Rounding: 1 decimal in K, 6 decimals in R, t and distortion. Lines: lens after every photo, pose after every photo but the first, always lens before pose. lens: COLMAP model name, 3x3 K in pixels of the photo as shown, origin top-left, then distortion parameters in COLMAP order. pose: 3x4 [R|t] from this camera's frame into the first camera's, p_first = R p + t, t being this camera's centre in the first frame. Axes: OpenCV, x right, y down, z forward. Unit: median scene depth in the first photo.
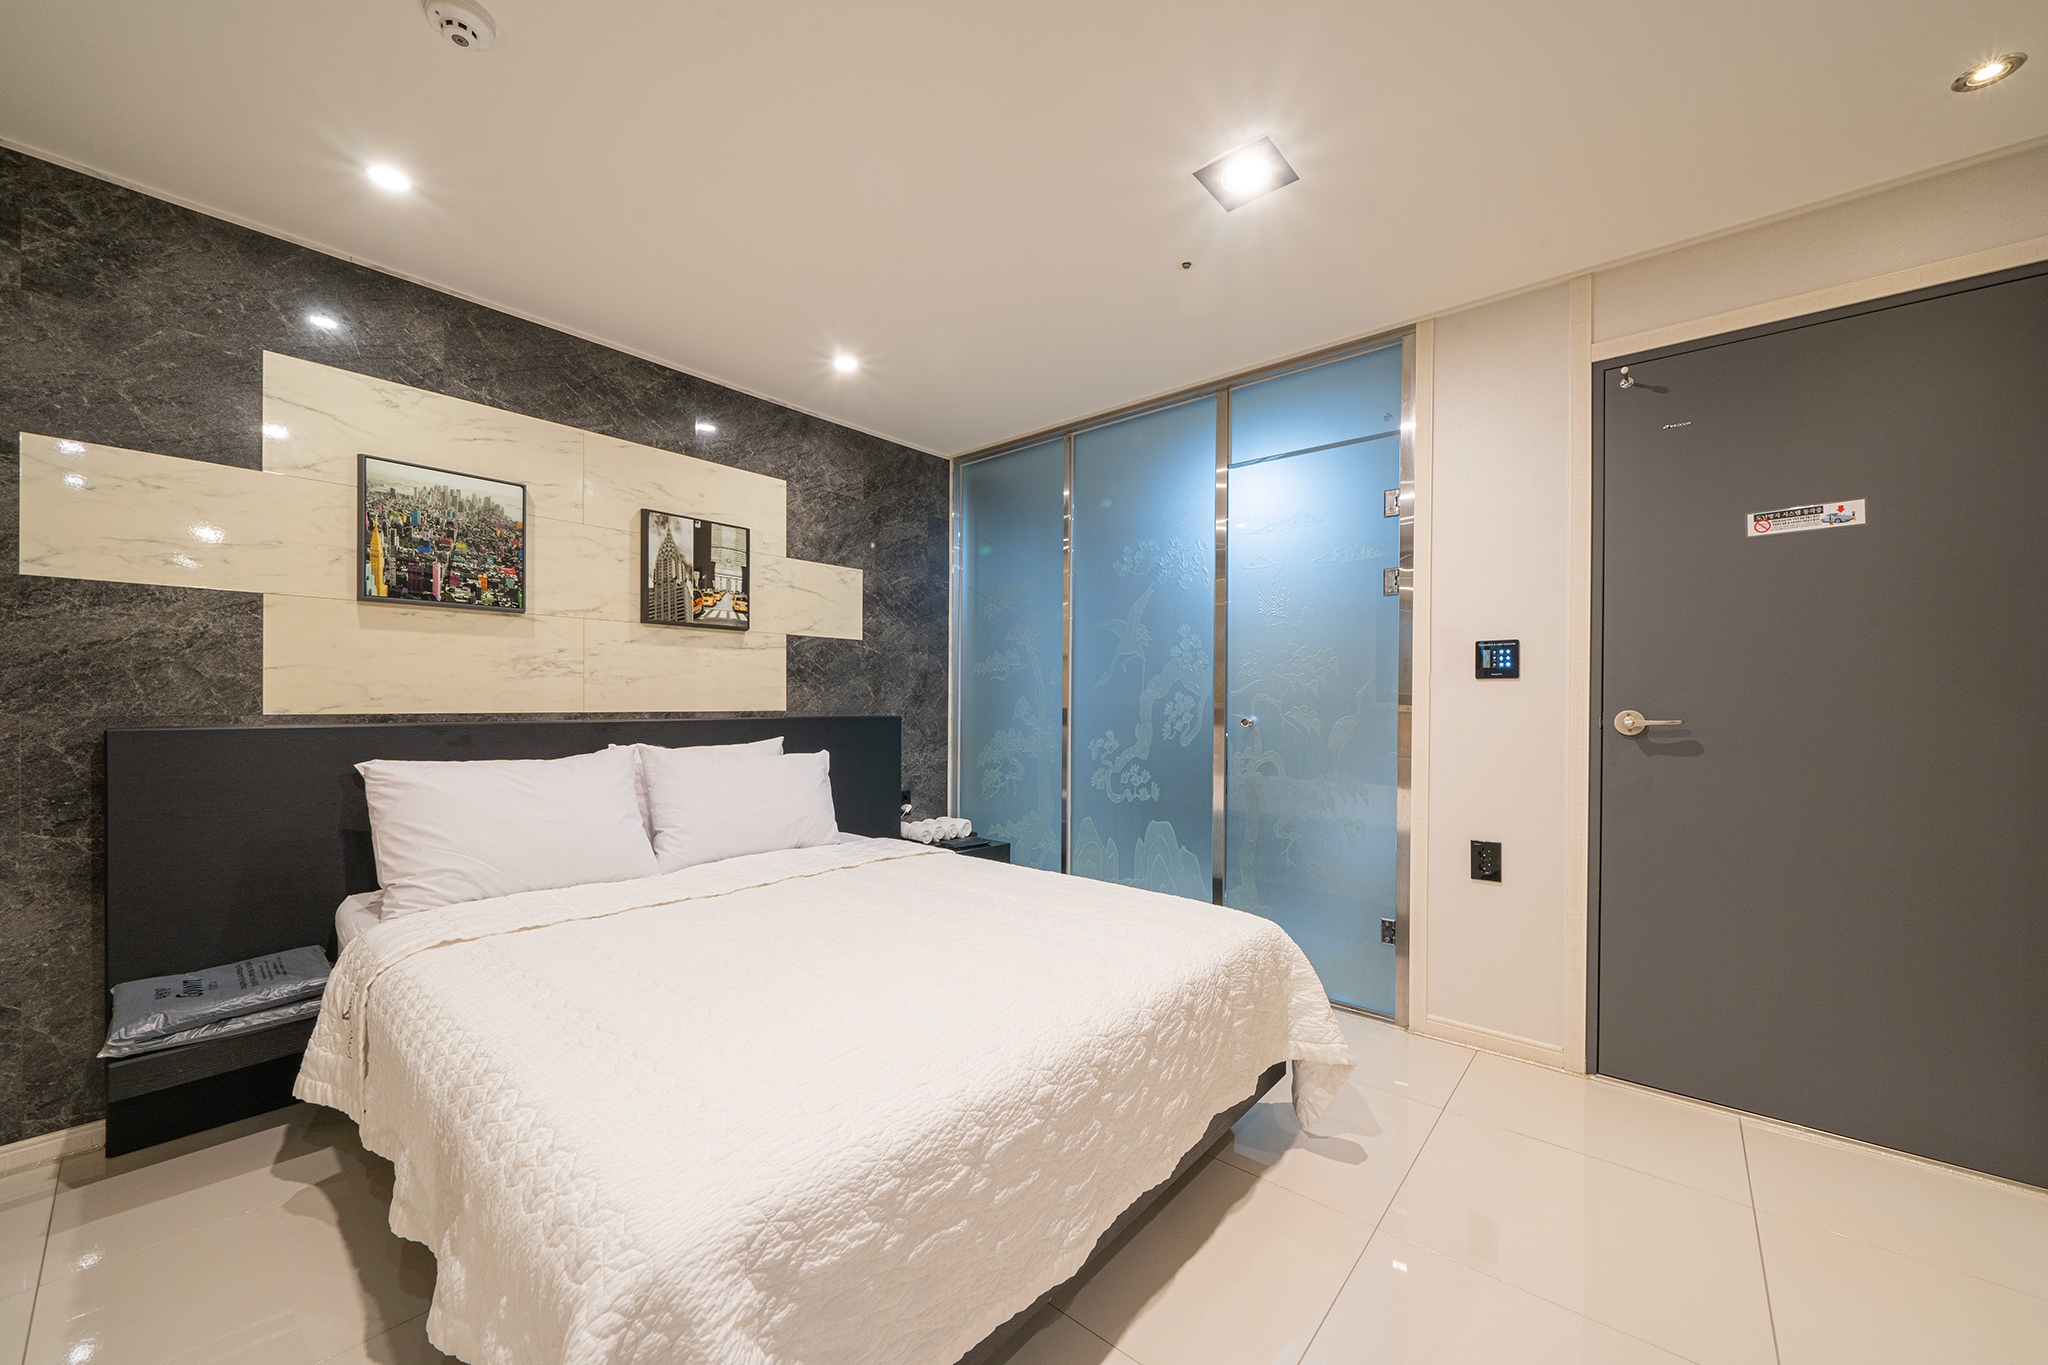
lens RADIAL K [[752.9, 0, 1023.5], [0, 752.9, 700.2], [0, 0, 1]] dist [-0.000936, -0.000201]
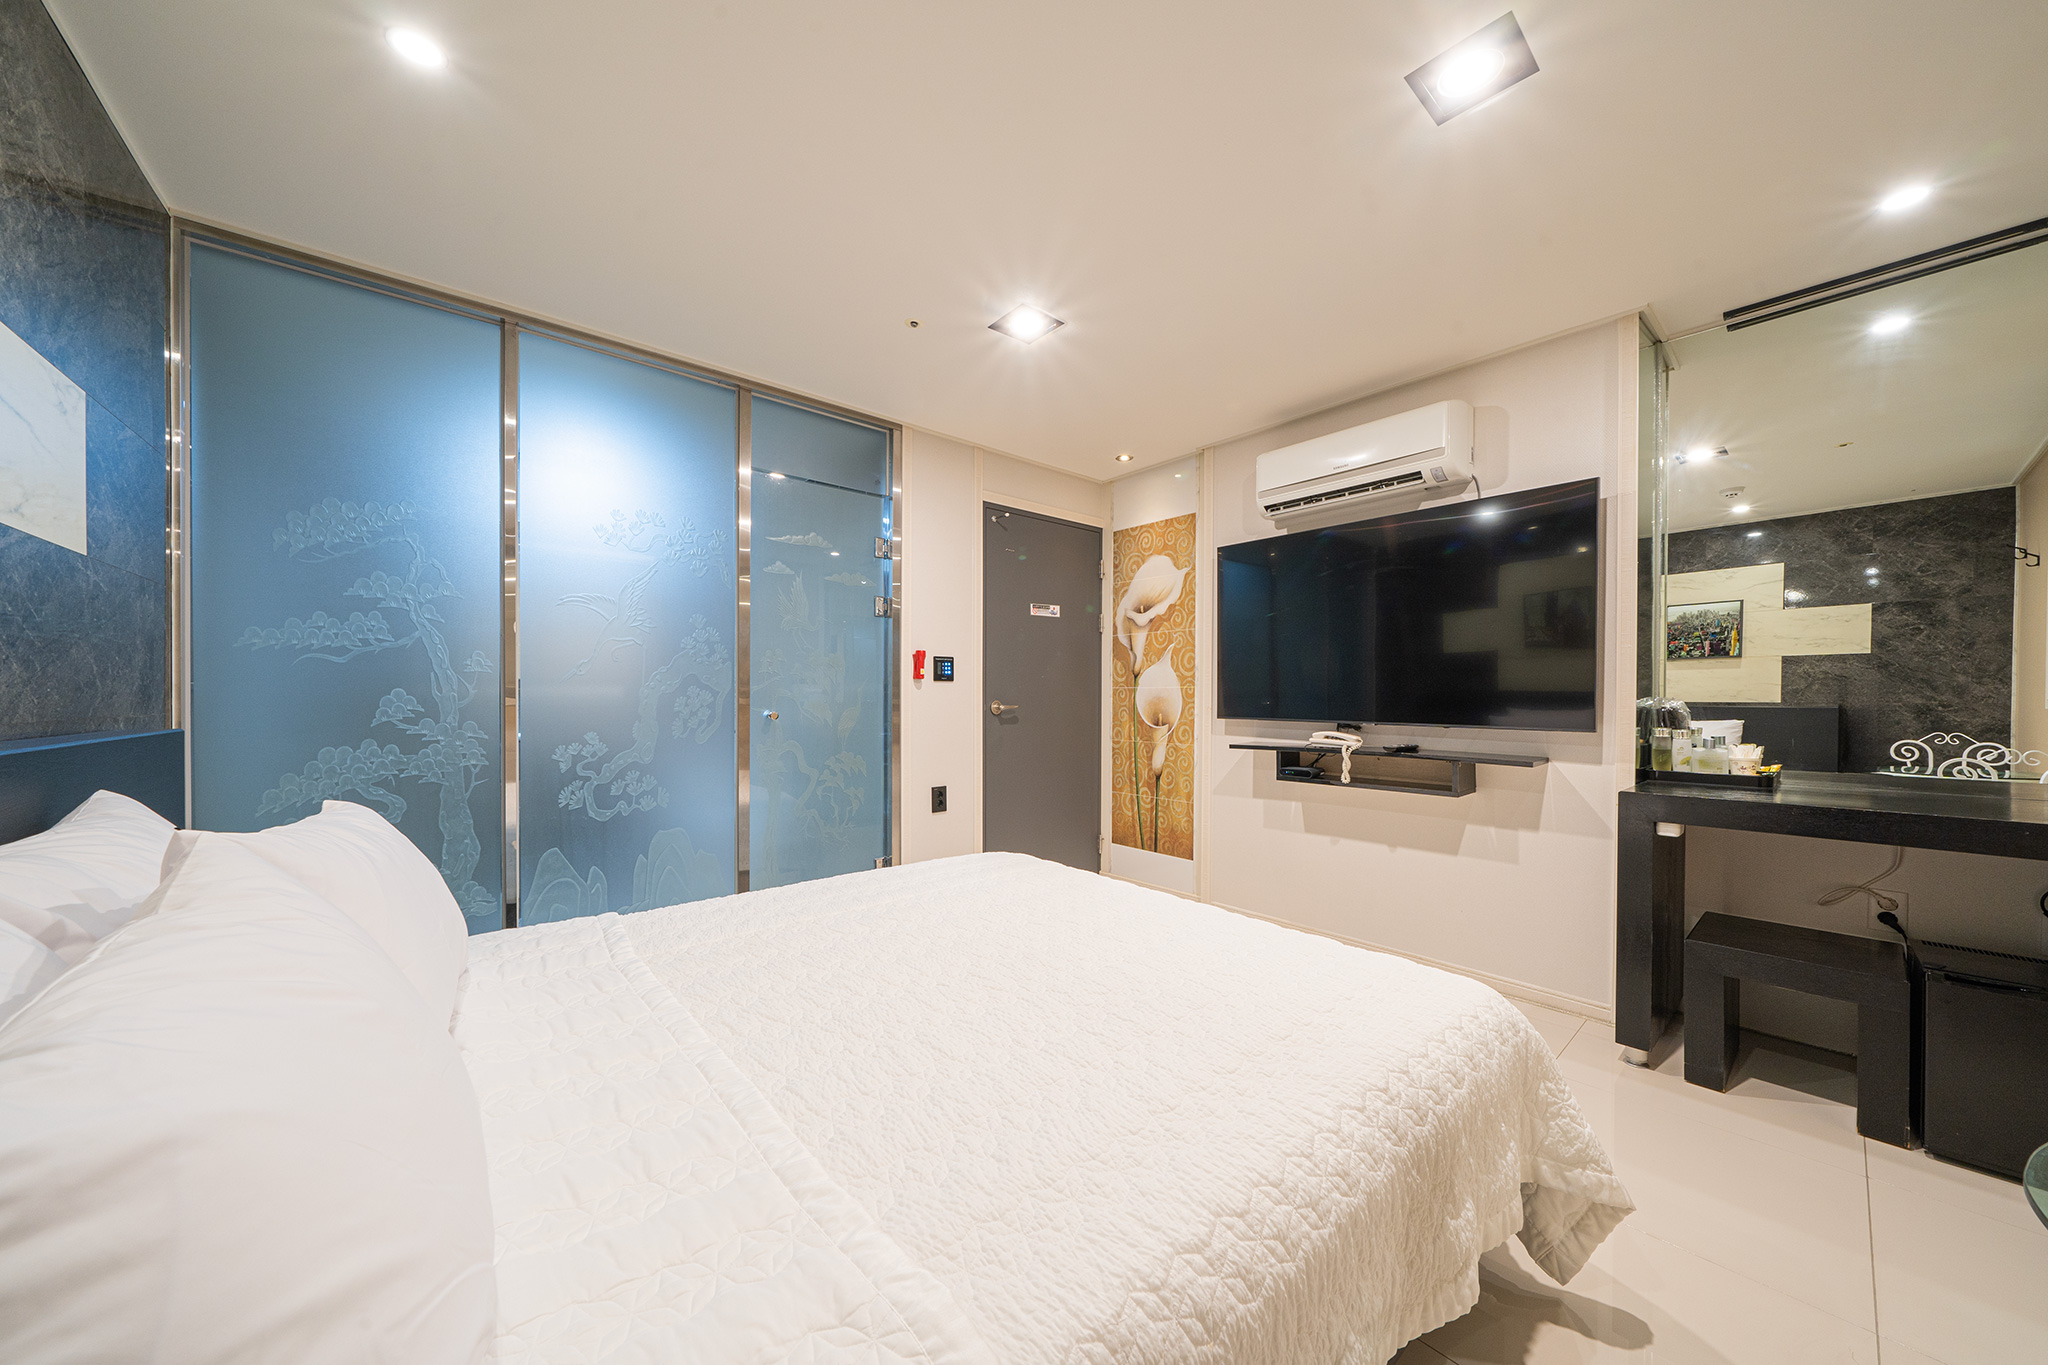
lens RADIAL K [[691.3, 0, 1026.0], [0, 691.3, 700.3], [0, 0, 1]] dist [-0.028614, -0.000016]
pose [[0.153436, -0.009929, 0.988109, -3.612858], [-0.002039, 0.999944, 0.010364, -0.018342], [-0.988157, -0.003605, 0.153407, 2.924210]]
